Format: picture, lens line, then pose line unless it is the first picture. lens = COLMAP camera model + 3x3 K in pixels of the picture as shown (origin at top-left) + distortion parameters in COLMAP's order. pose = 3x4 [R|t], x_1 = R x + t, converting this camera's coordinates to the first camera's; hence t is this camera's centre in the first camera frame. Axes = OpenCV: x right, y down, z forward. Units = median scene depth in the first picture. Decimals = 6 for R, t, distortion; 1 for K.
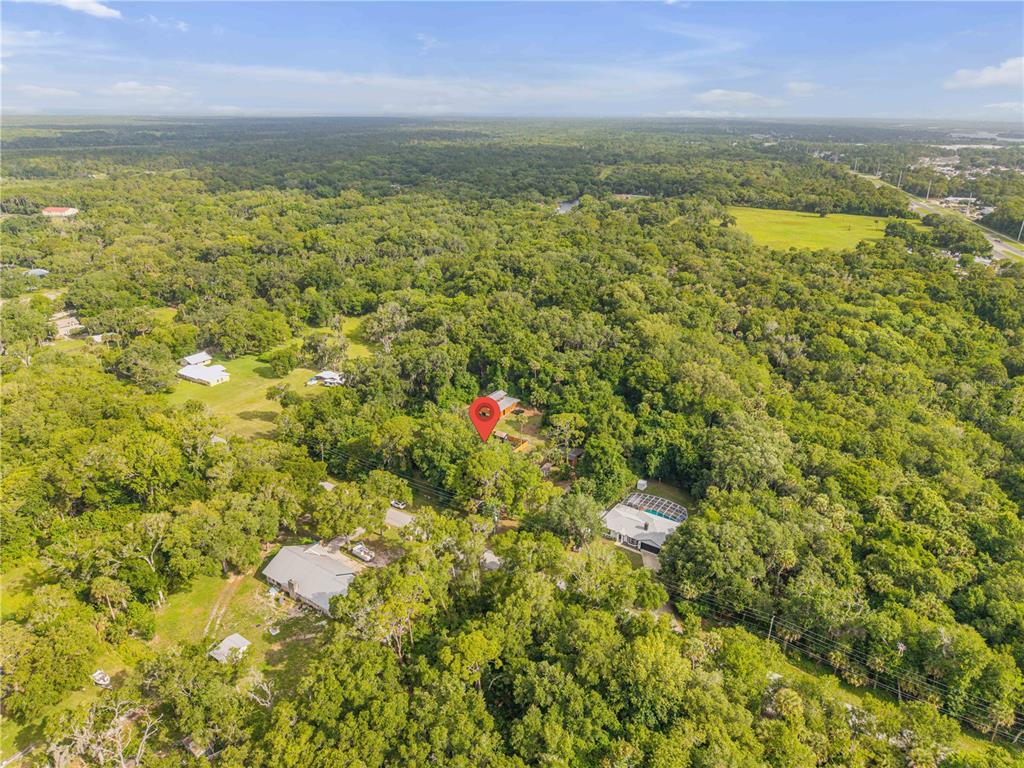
lens RADIAL K [[686.8, 0, 510.8], [0, 686.8, 383.9], [0, 0, 1]] dist [0.006802, -0.010942]
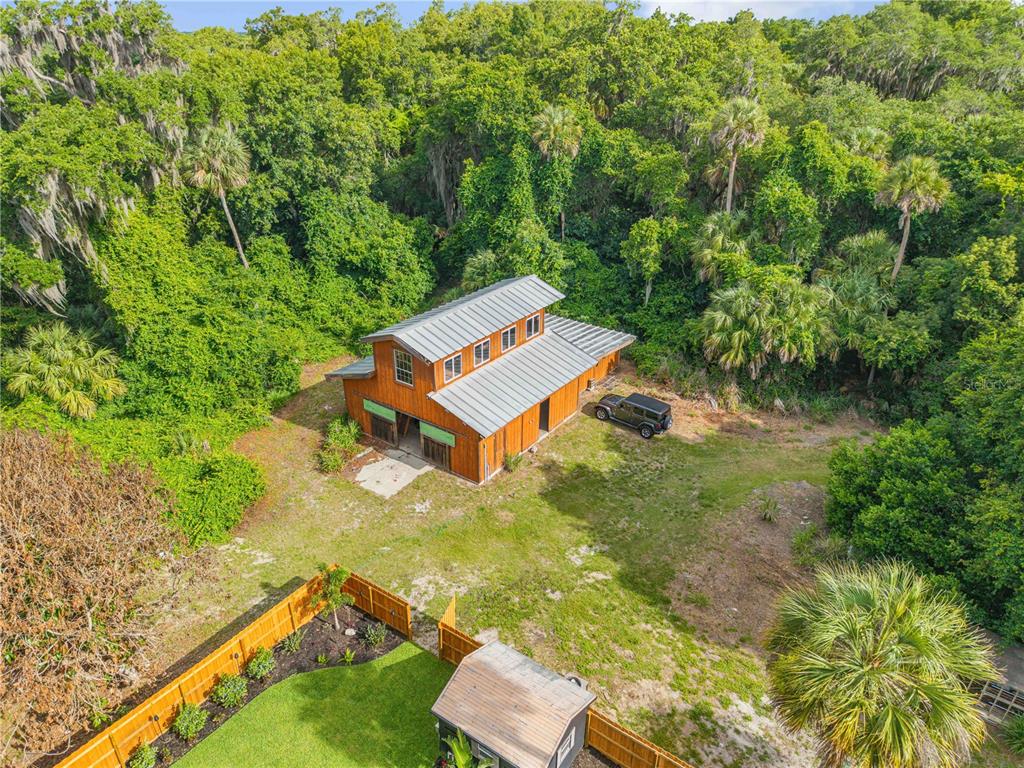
lens RADIAL K [[686.8, 0, 521.6], [0, 686.8, 376.8], [0, 0, 1]] dist [0.006802, -0.010942]
pose [[0.998894, 0.023113, -0.040938, -0.008544], [-0.019983, 0.996962, 0.075276, 0.021157], [0.042554, -0.074375, 0.996322, 0.830484]]
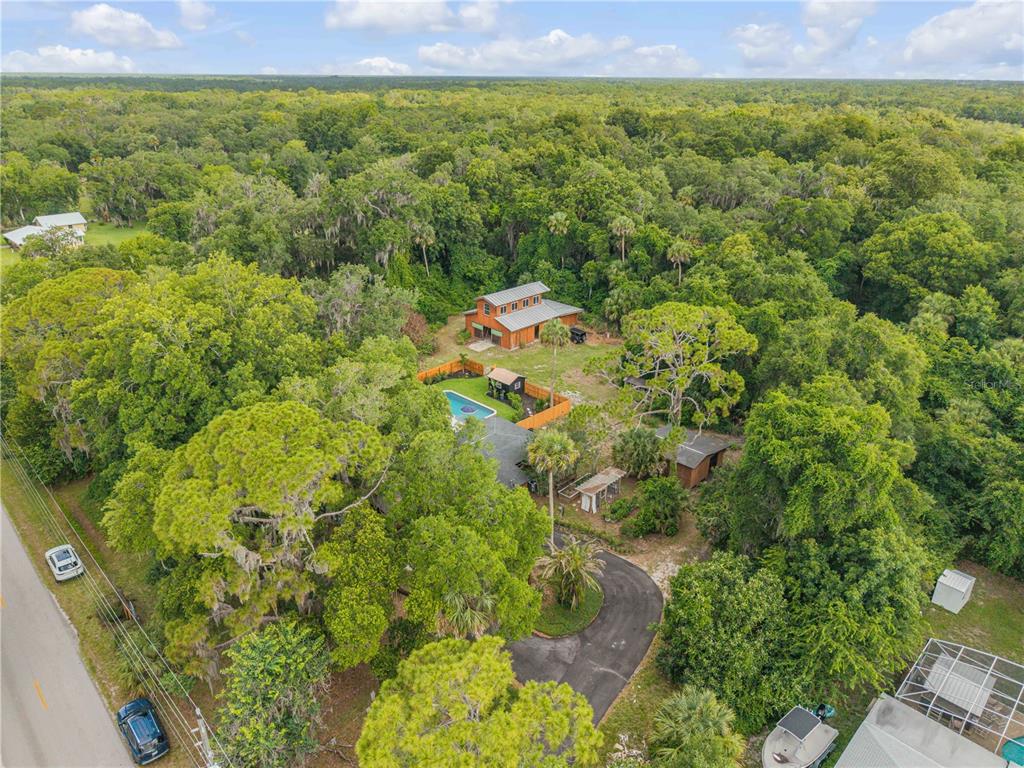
lens RADIAL K [[686.8, 0, 505.1], [0, 686.8, 390.3], [0, 0, 1]] dist [0.006802, -0.010942]
pose [[0.977289, 0.083846, -0.194619, 0.054915], [-0.075108, 0.995826, 0.051866, 0.055984], [0.198155, -0.036071, 0.979507, 0.572837]]
